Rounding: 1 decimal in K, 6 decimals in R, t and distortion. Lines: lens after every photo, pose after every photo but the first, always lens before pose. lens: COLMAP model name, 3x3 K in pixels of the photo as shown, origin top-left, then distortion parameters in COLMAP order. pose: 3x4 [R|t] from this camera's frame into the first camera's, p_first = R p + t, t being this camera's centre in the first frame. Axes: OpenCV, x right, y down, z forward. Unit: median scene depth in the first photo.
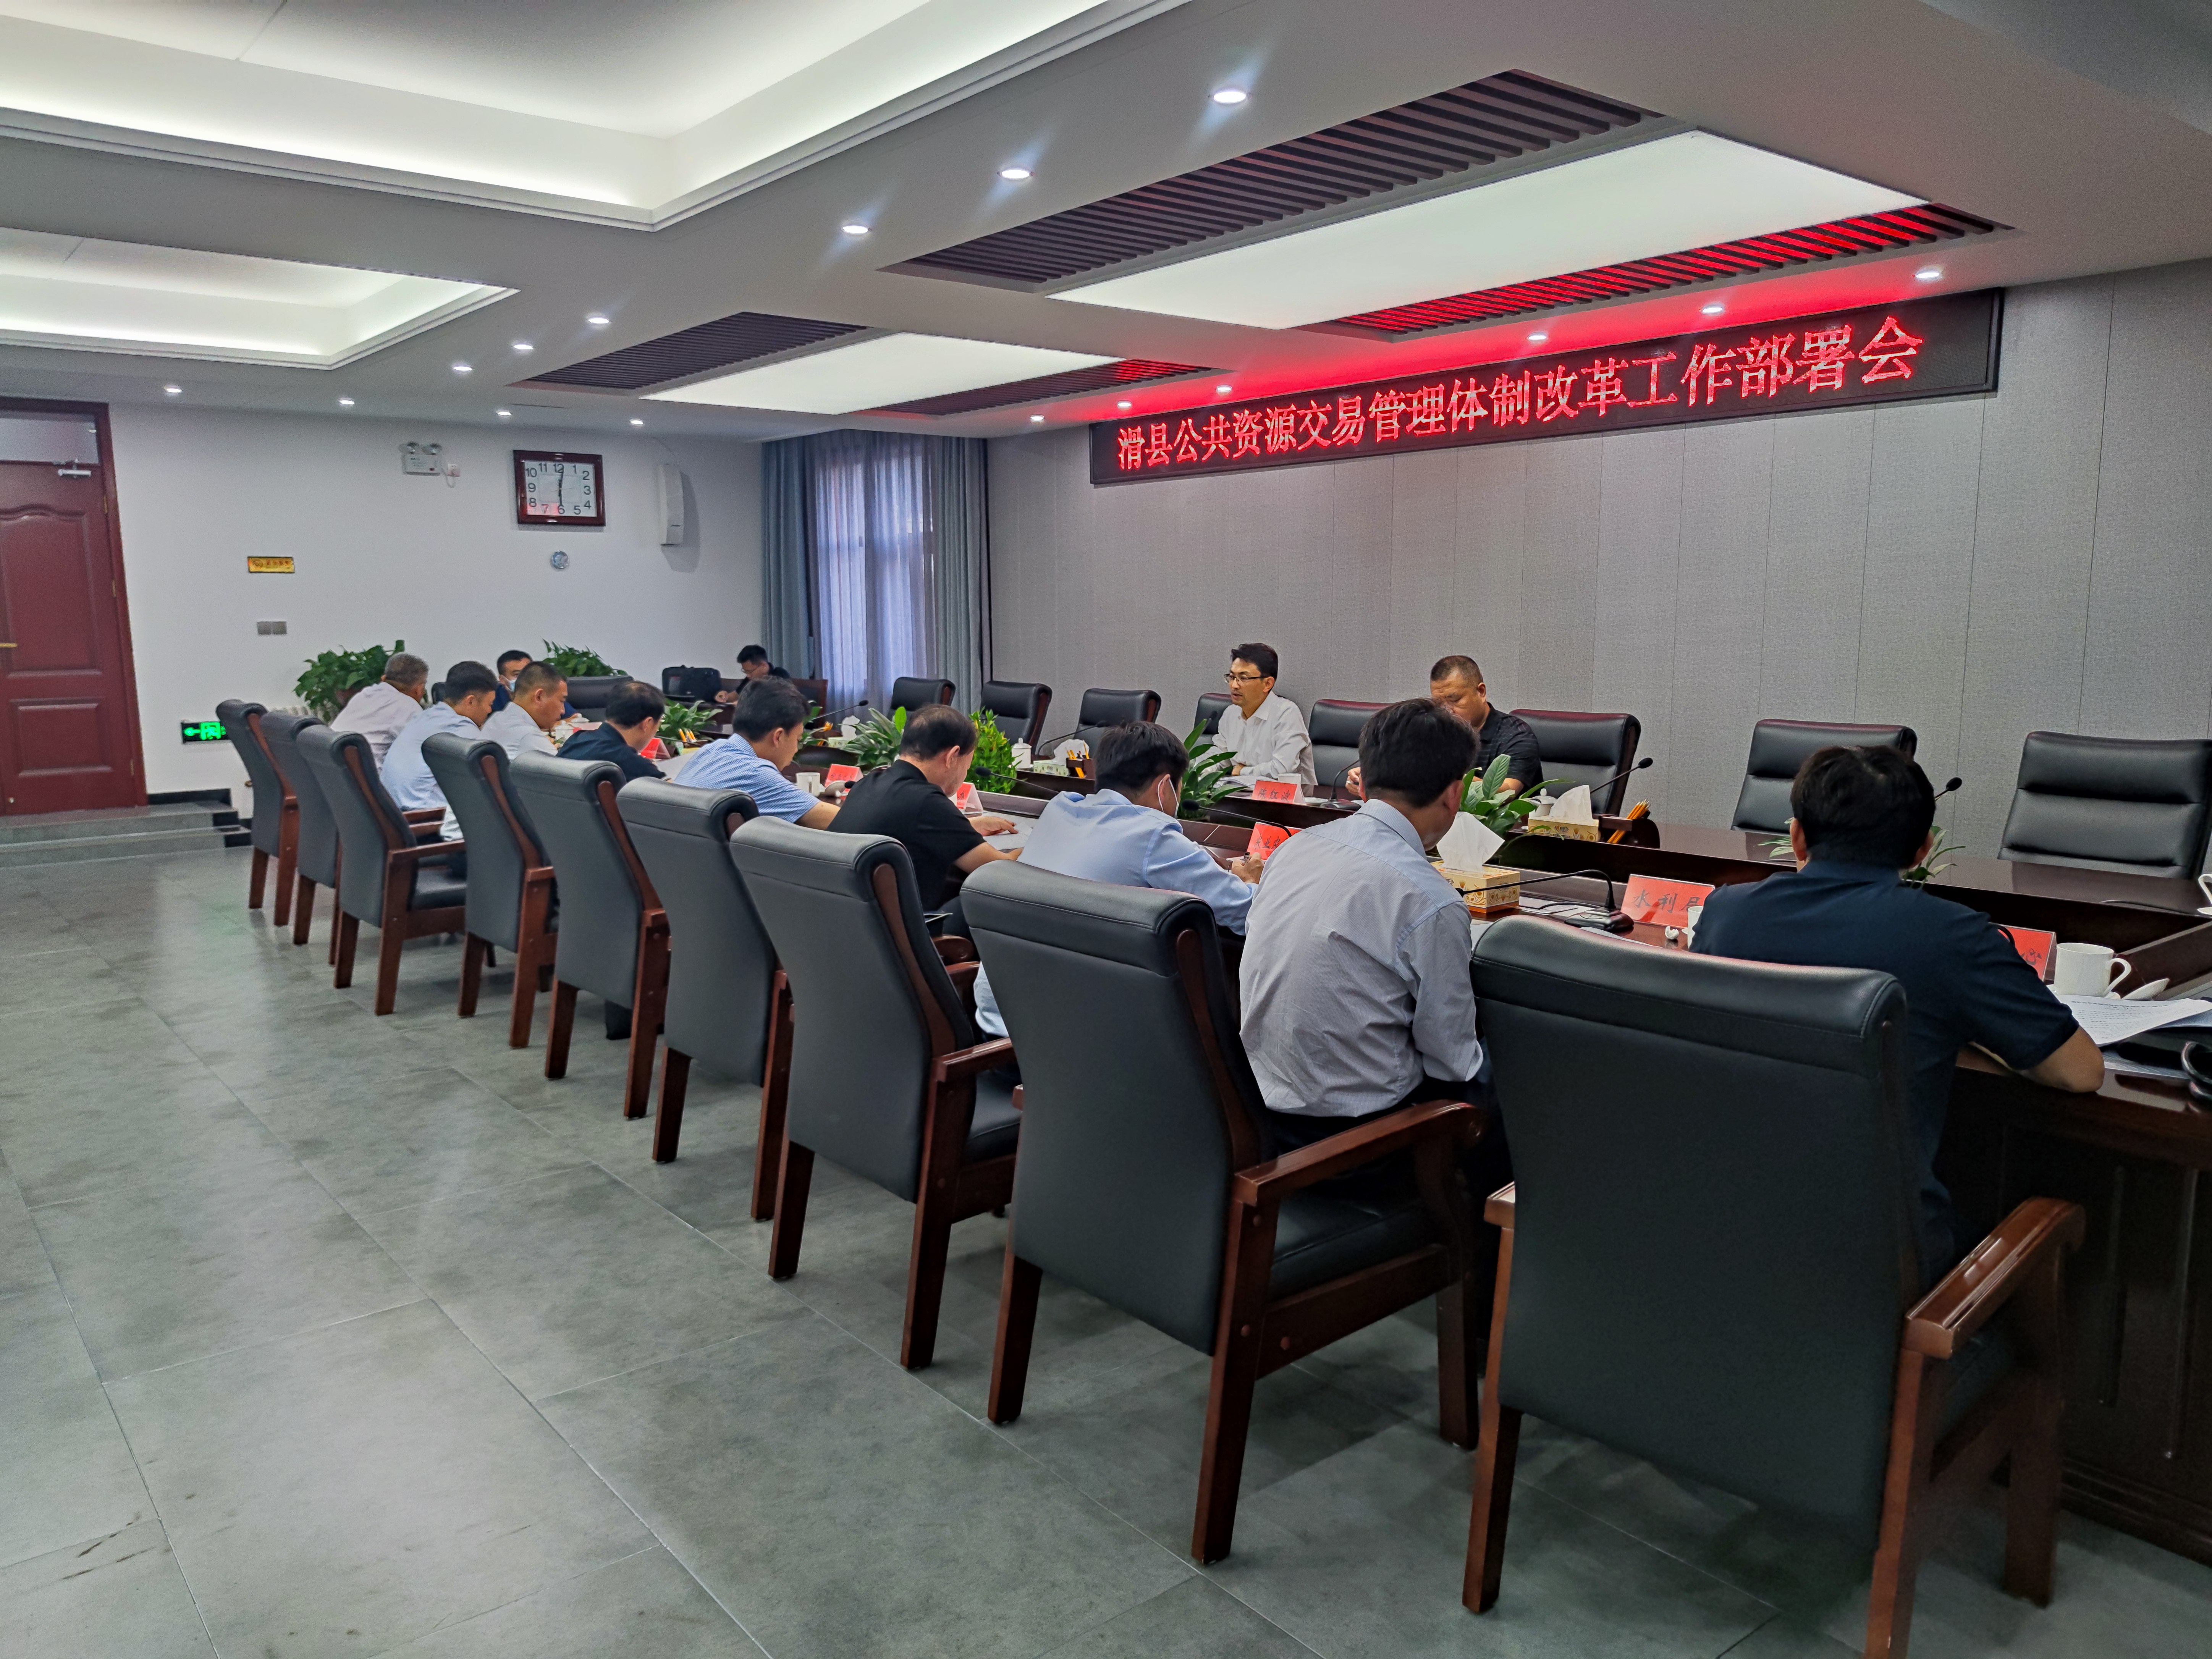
lens RADIAL K [[1623.0, 0, 1106.0], [0, 1623.0, 829.5], [0, 0, 1]] dist [0.050739, -0.003022]
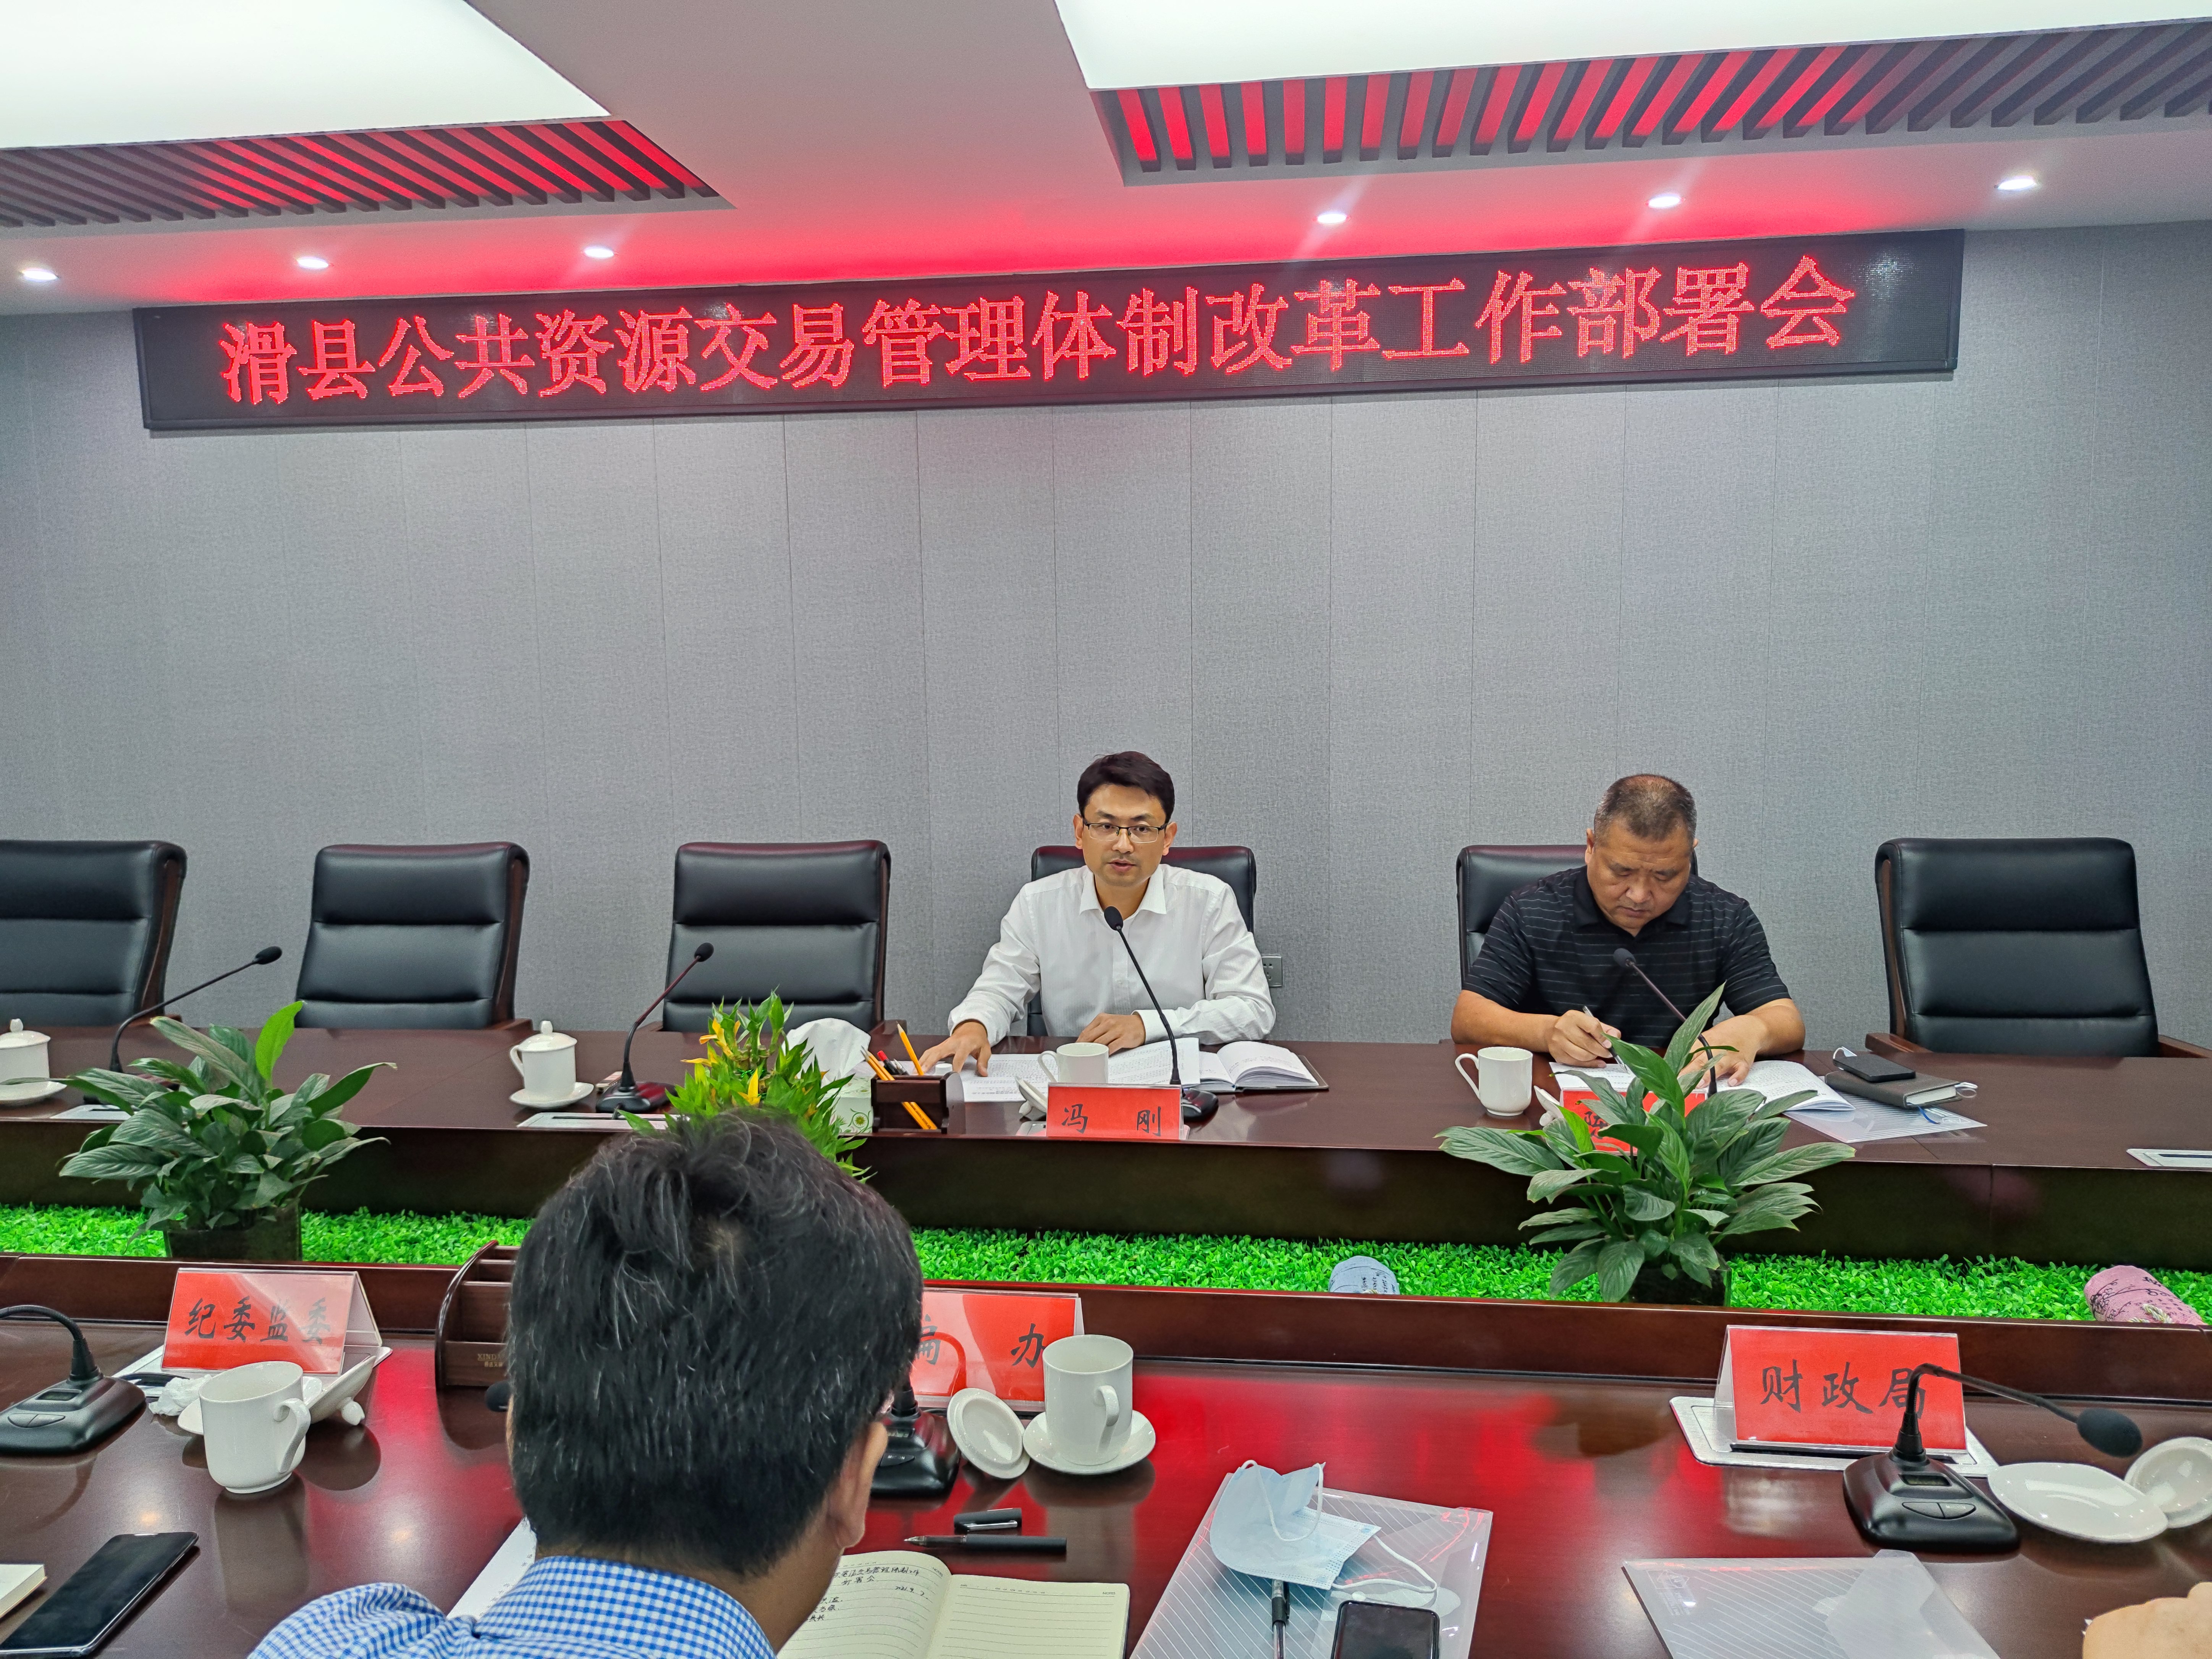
lens RADIAL K [[1623.0, 0, 1106.0], [0, 1623.0, 829.5], [0, 0, 1]] dist [0.050739, -0.003022]
pose [[0.724210, -0.079395, 0.684994, -0.200365], [0.102888, 0.994672, 0.006510, -0.082384], [-0.681861, 0.065763, 0.728520, 0.572883]]
